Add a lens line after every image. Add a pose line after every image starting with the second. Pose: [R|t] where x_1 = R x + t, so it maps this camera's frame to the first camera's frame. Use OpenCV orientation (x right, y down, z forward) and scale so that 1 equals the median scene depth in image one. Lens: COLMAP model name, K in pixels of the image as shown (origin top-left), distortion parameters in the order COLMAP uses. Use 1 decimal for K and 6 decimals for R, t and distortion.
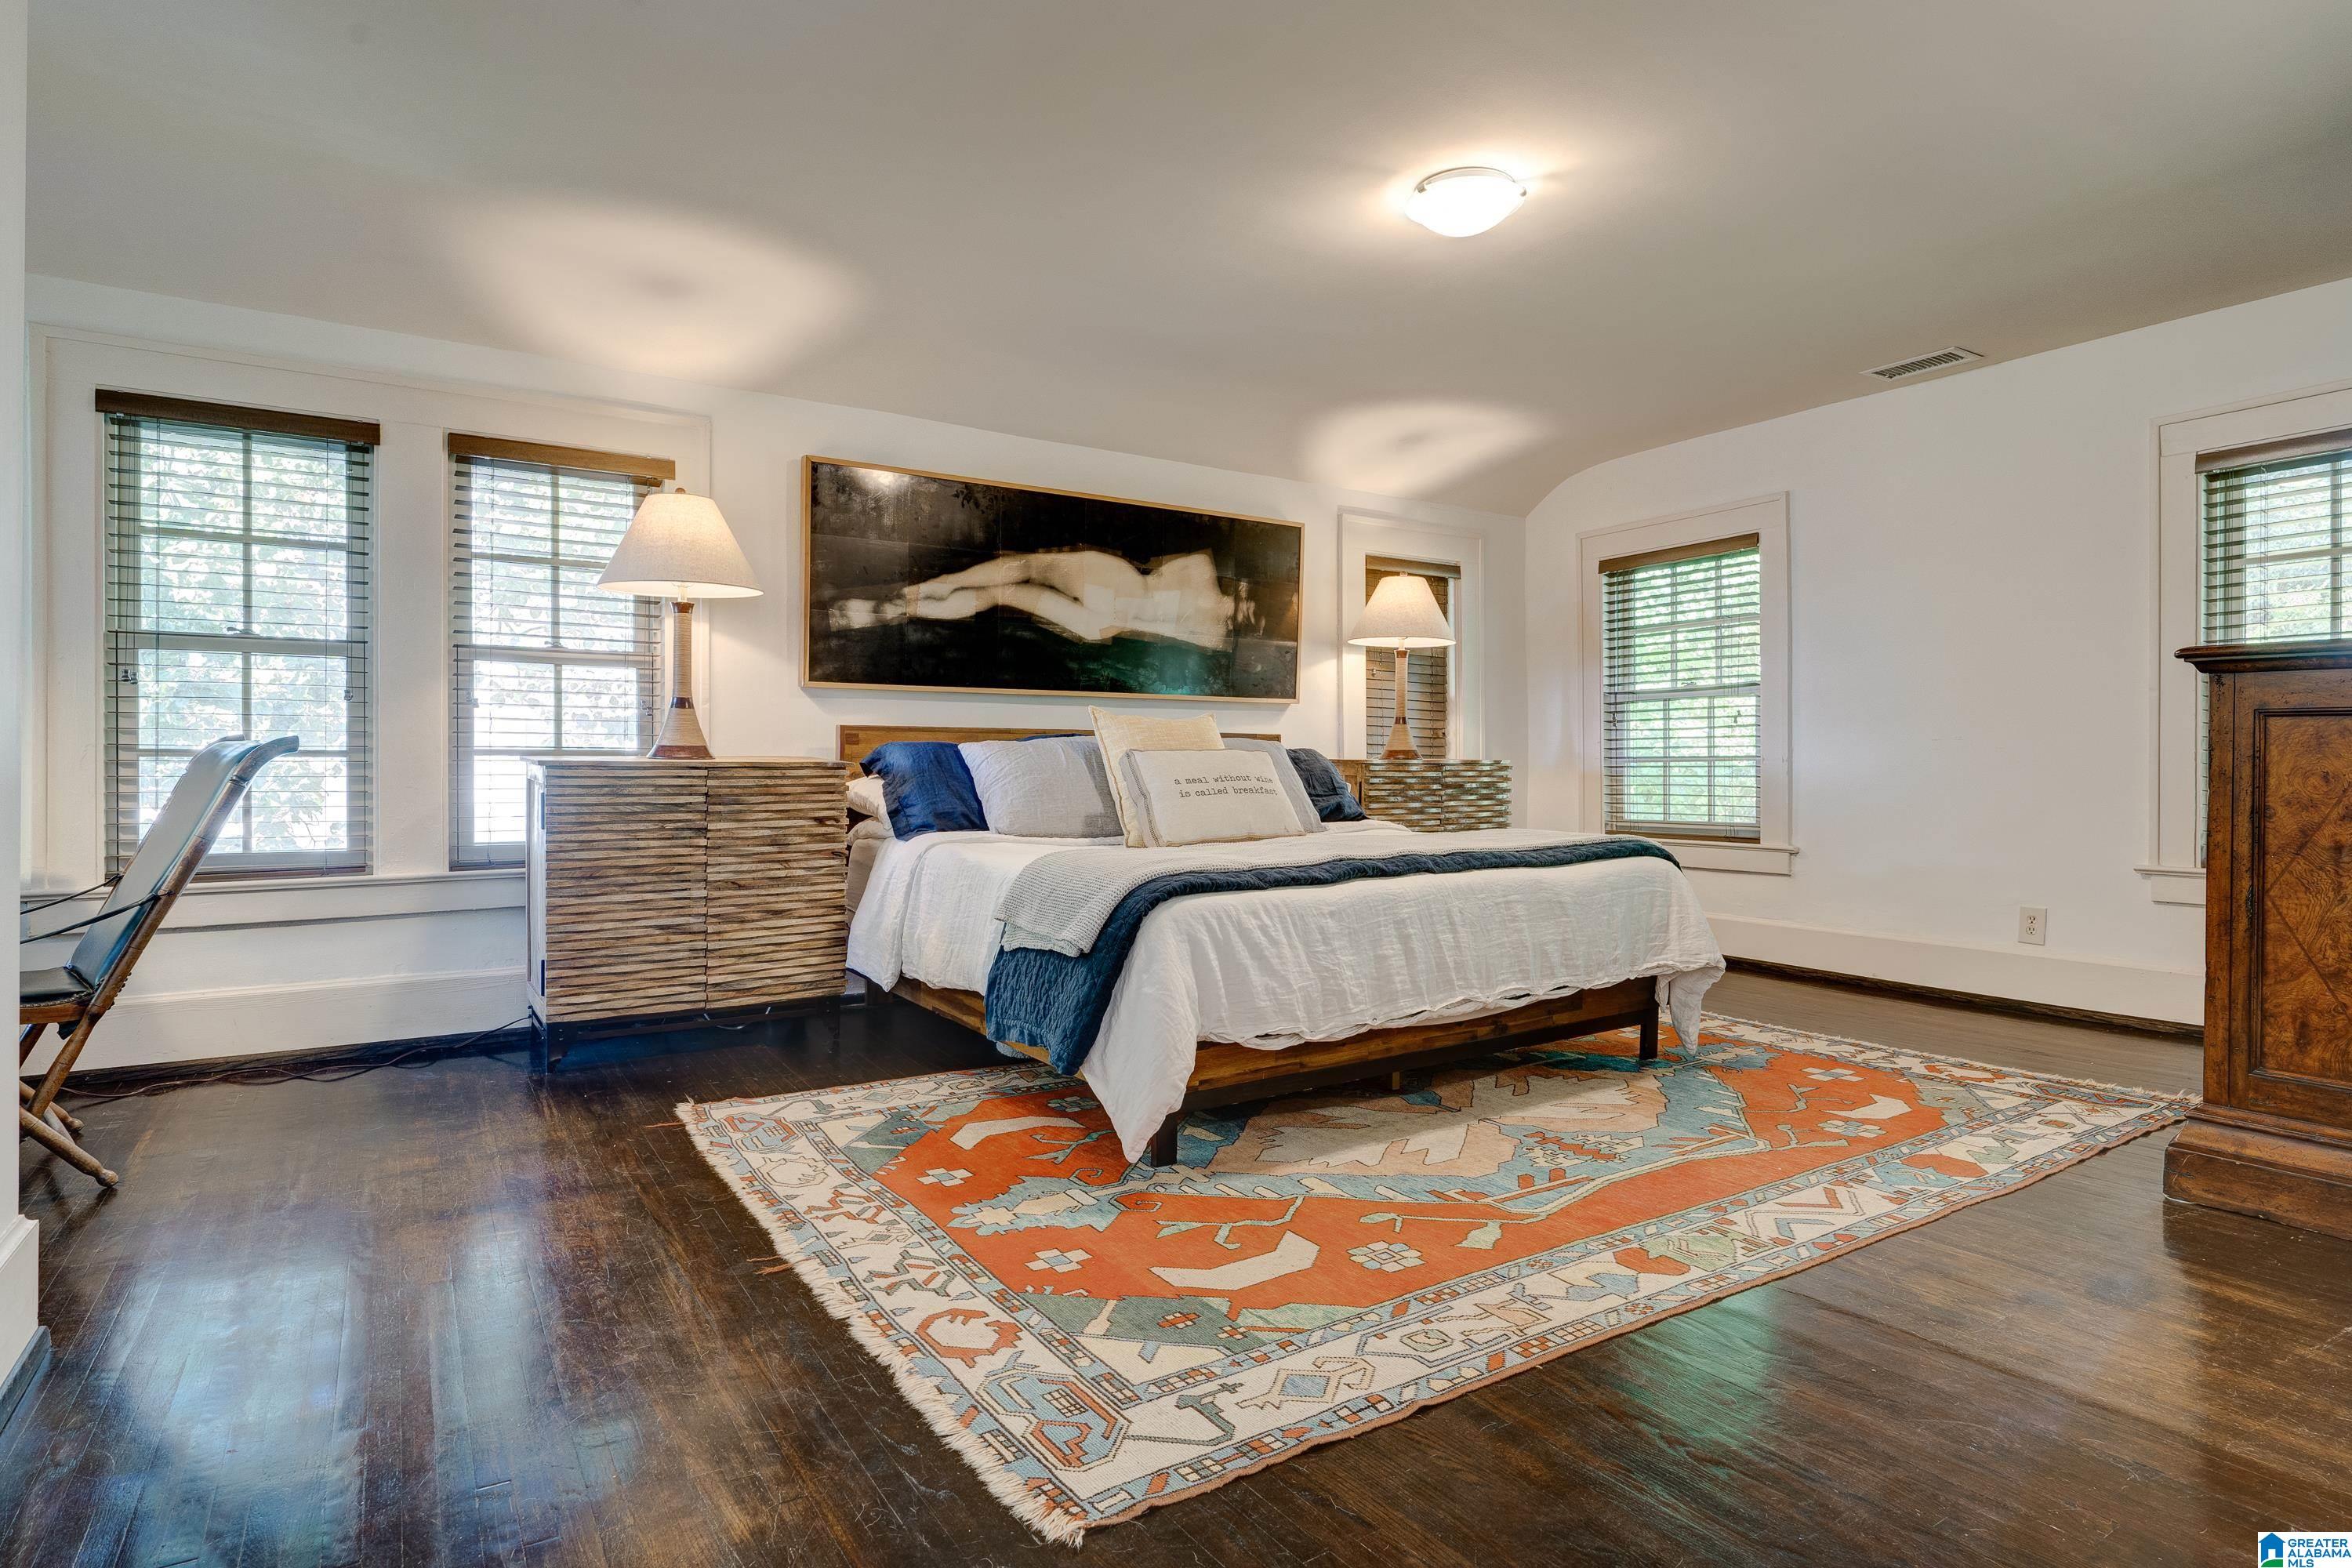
lens RADIAL K [[1208.6, 0, 1182.8], [0, 1208.6, 793.3], [0, 0, 1]] dist [0.002682, -0.000006]
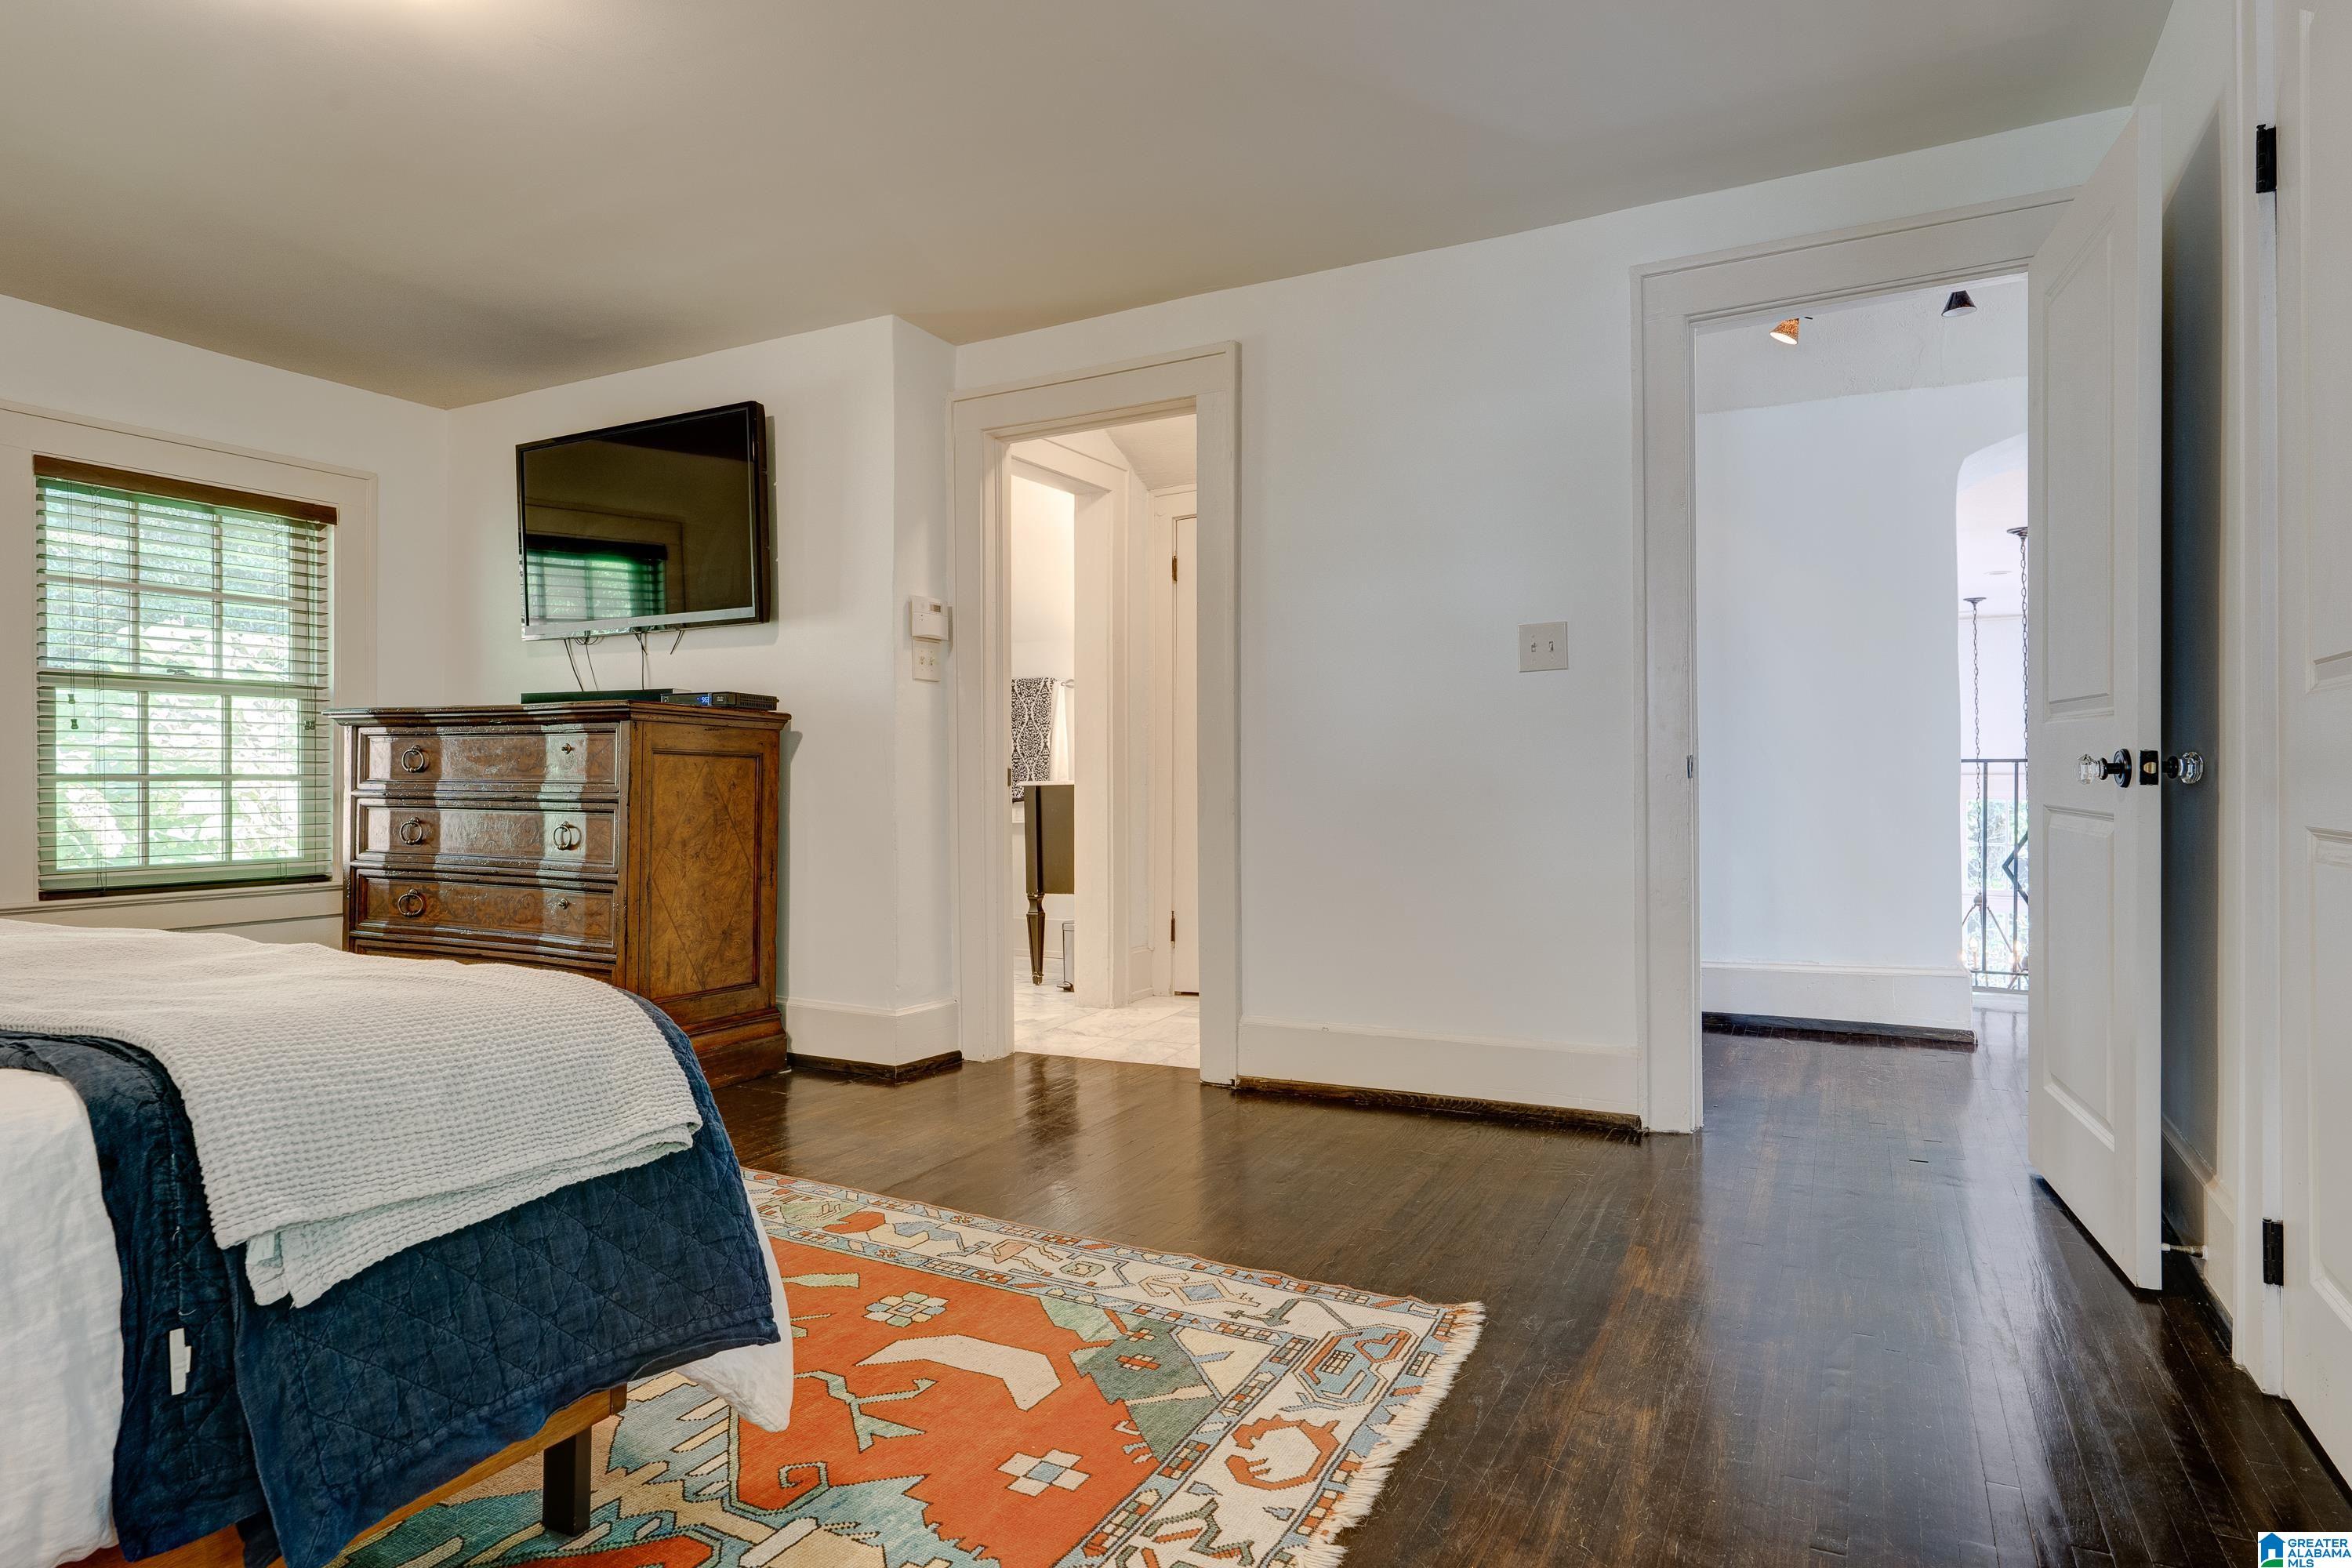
lens RADIAL K [[1309.3, 0, 1181.5], [0, 1309.3, 771.6], [0, 0, 1]] dist [0.003851, -0.000424]
pose [[-0.484152, 0.013484, 0.874880, -0.933412], [0.022389, 0.999745, -0.003018, -0.027959], [-0.874697, 0.018127, -0.484330, 1.463027]]
